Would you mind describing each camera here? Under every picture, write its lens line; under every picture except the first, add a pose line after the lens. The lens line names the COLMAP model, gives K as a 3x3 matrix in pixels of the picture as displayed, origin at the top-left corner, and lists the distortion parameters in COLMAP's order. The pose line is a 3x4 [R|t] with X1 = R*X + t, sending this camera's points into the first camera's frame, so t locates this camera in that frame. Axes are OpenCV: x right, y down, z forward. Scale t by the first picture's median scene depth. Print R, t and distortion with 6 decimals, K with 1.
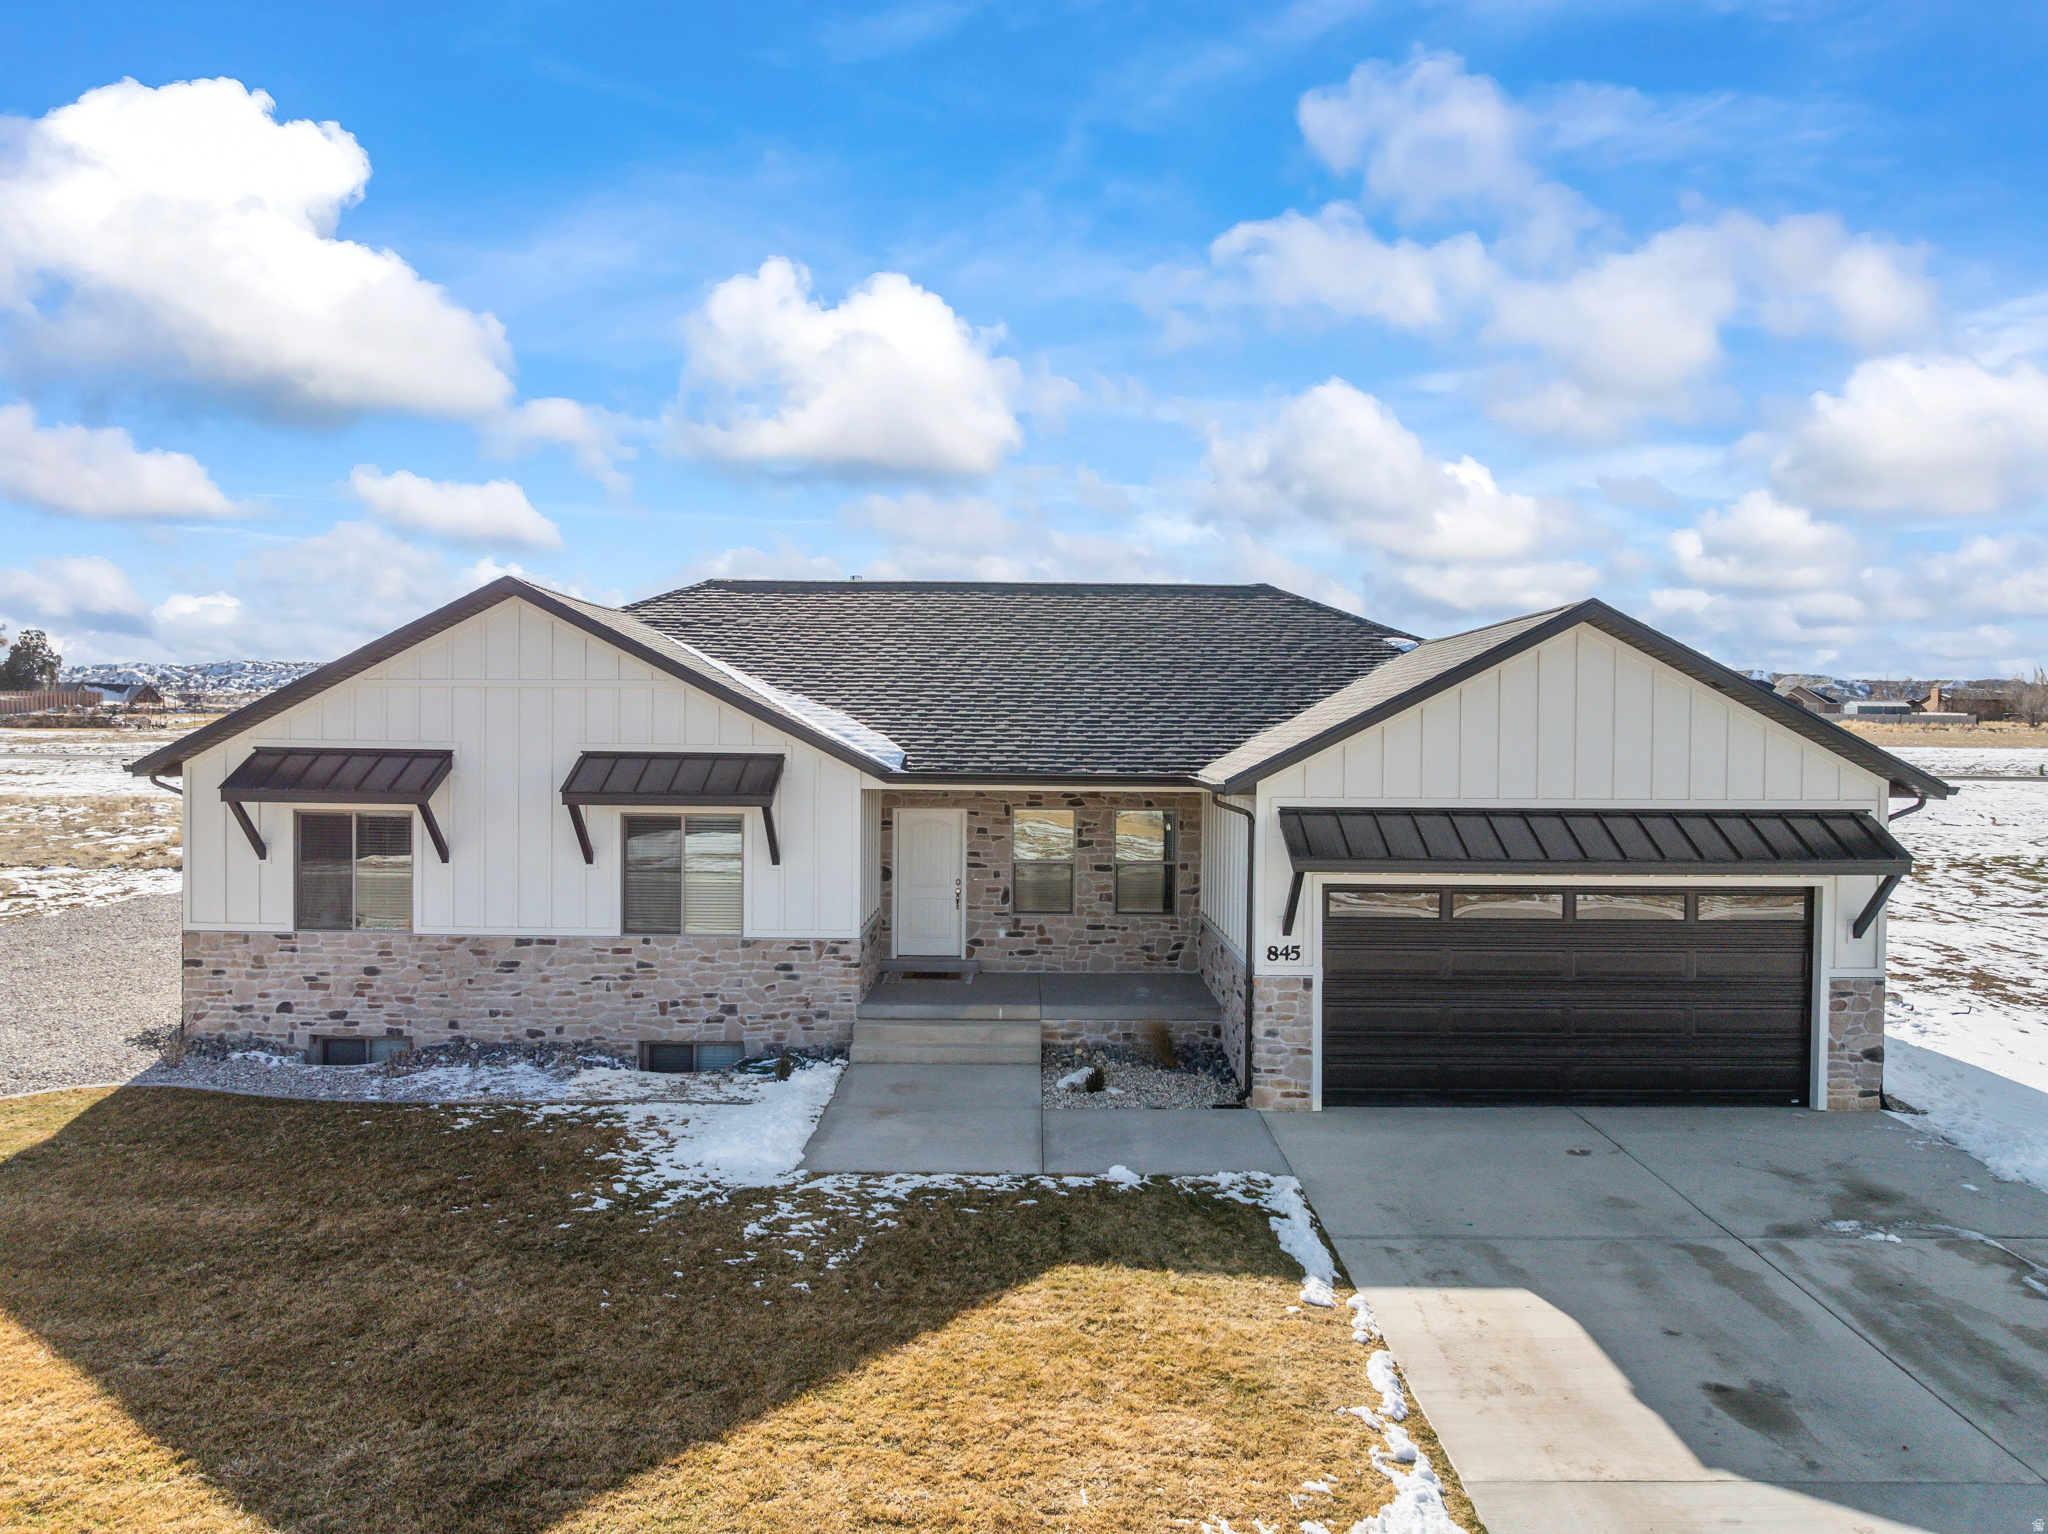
lens RADIAL K [[1440.0, 0, 1032.1], [0, 1440.0, 759.0], [0, 0, 1]] dist [-0.037748, -0.003076]
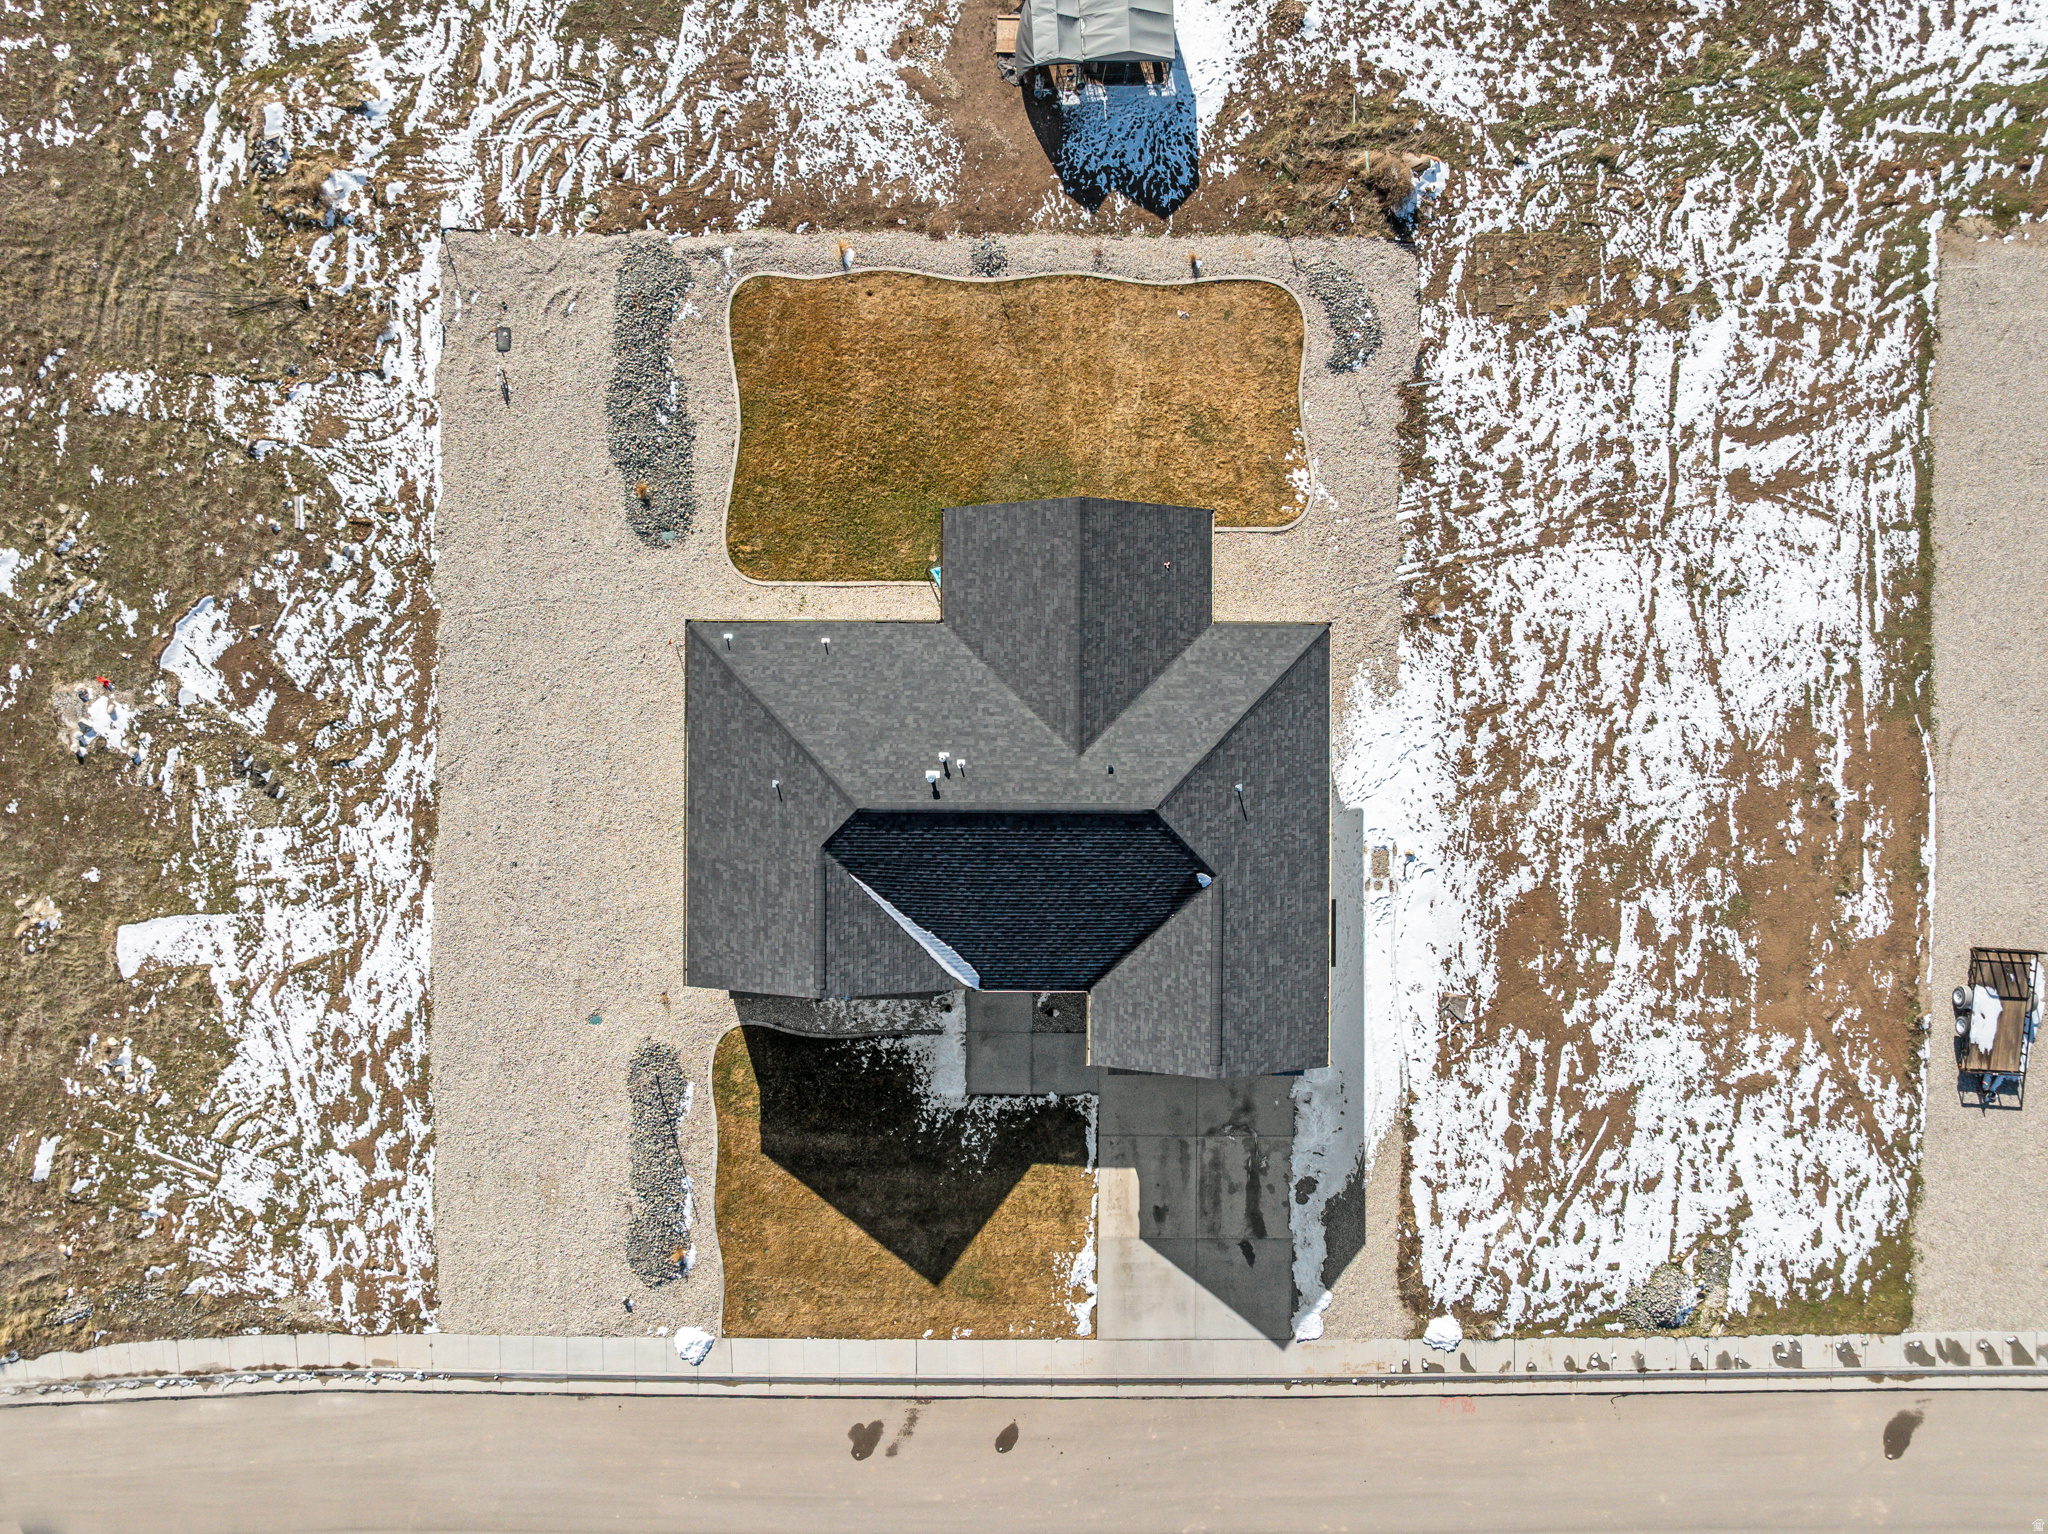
lens RADIAL K [[1536.8, 0, 1046.8], [0, 1536.8, 727.5], [0, 0, 1]] dist [-0.043048, -0.007627]
pose [[0.999934, 0.008608, -0.007624, 0.058881], [0.007423, 0.023179, 0.999704, -3.190105], [0.008783, -0.999694, 0.023113, 1.588451]]
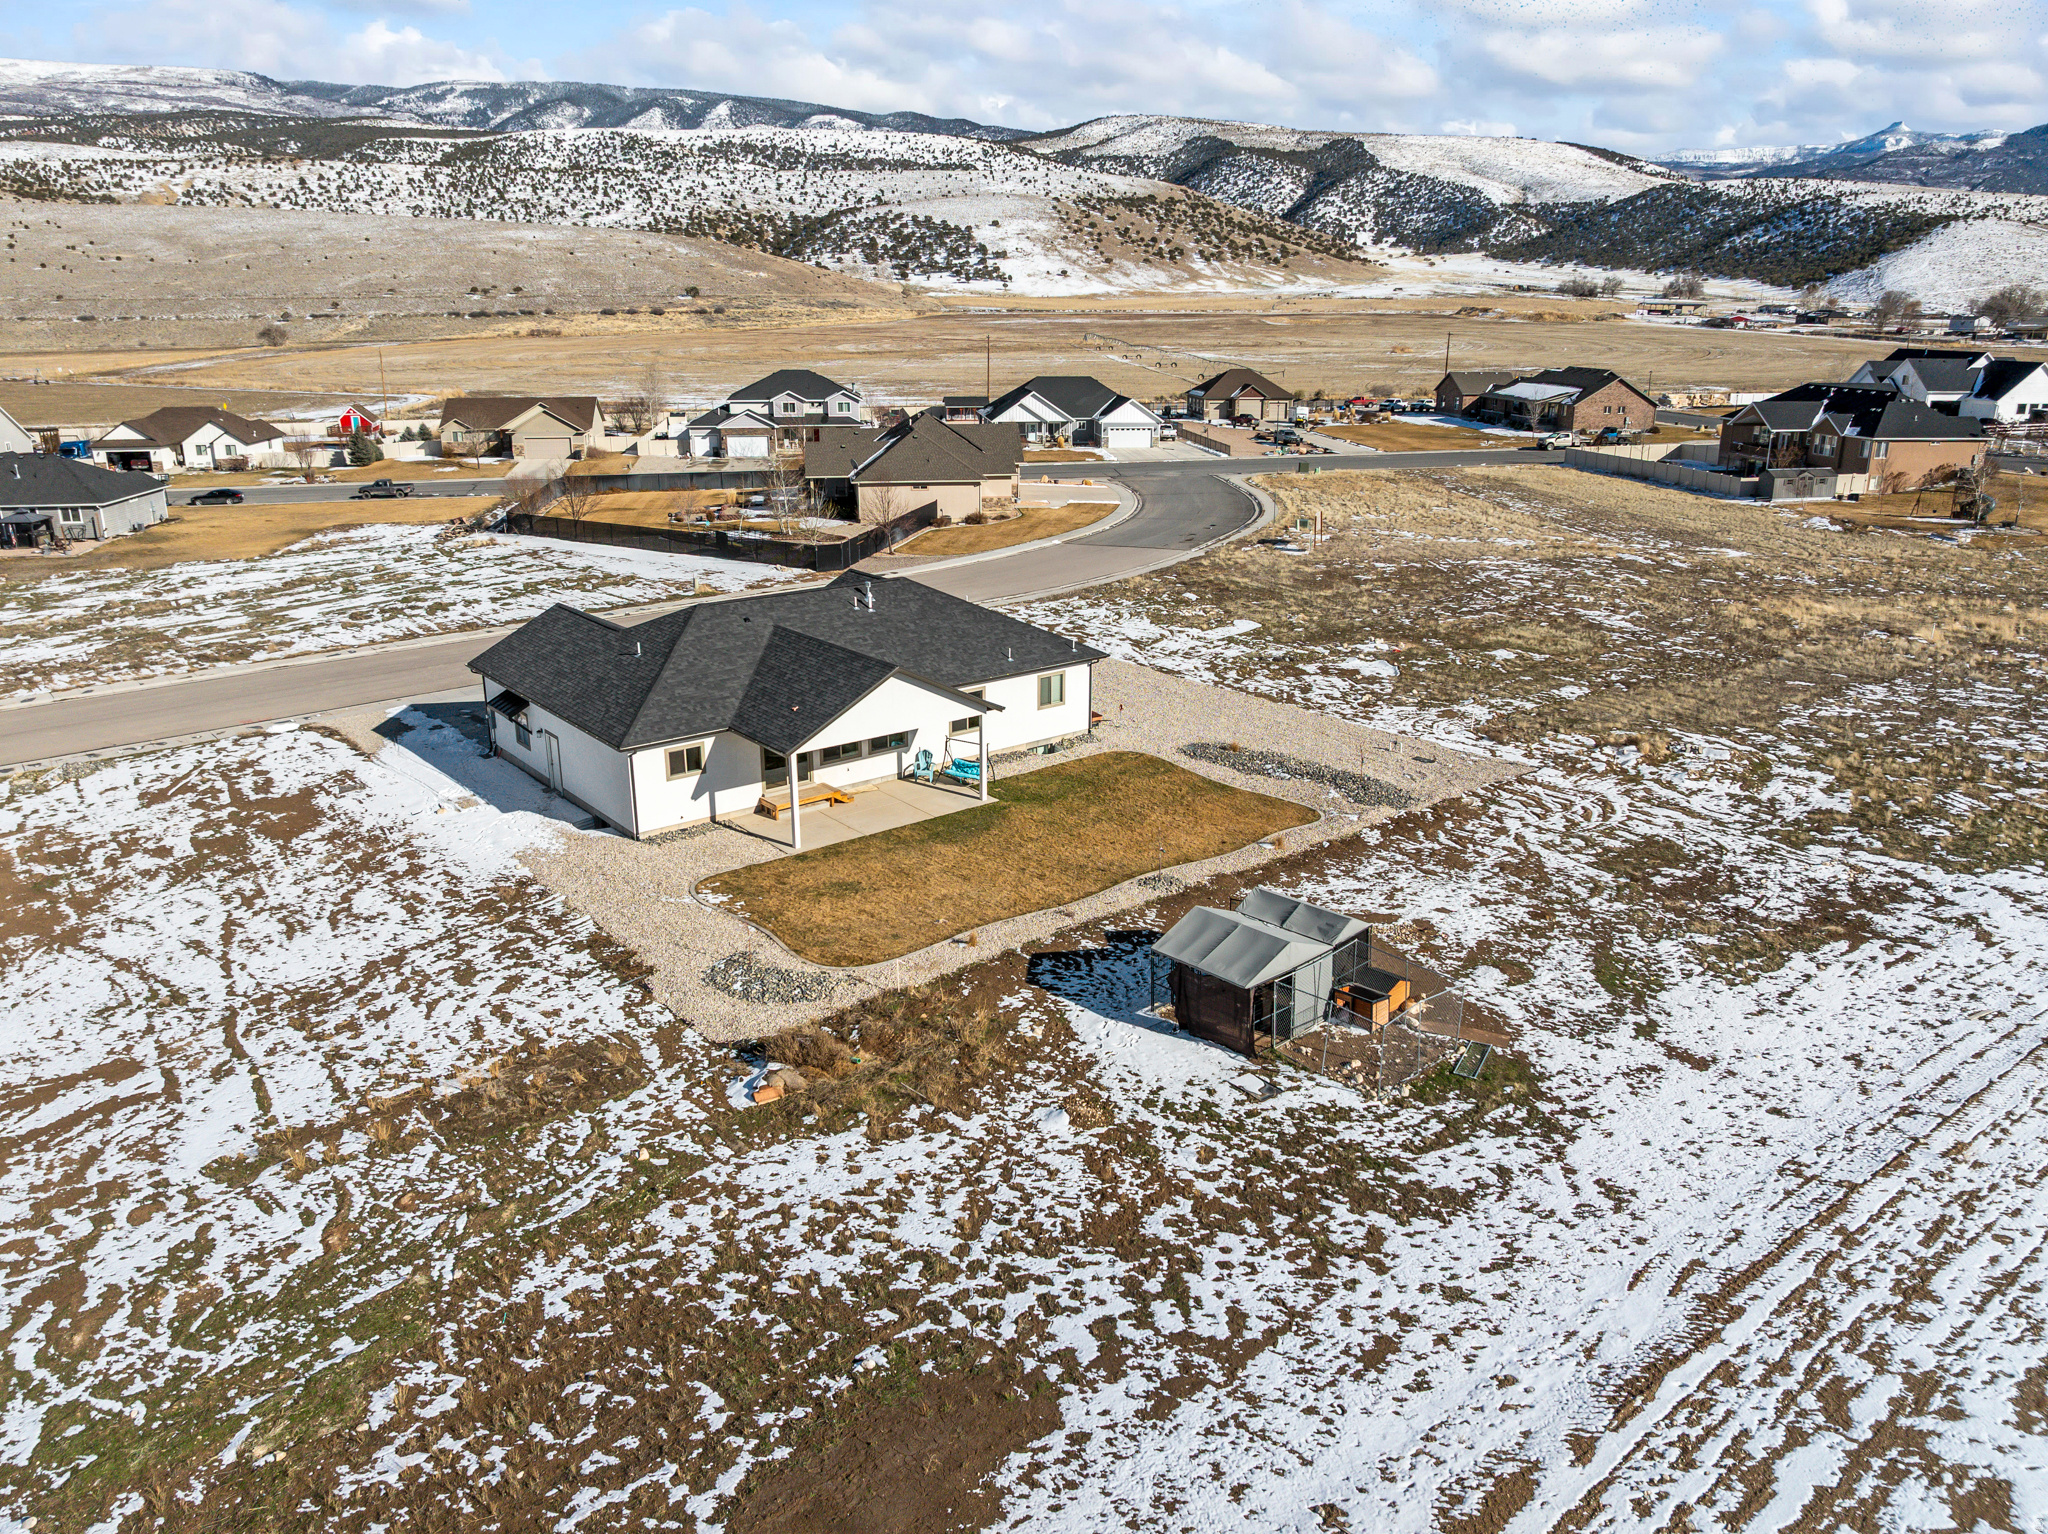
lens RADIAL K [[1446.4, 0, 1034.2], [0, 1446.4, 745.2], [0, 0, 1]] dist [-0.037428, -0.003272]
pose [[-0.776938, 0.172302, -0.605541, 1.737692], [-0.020457, 0.954404, 0.297815, -0.890183], [0.629245, 0.243771, -0.737988, 4.567794]]
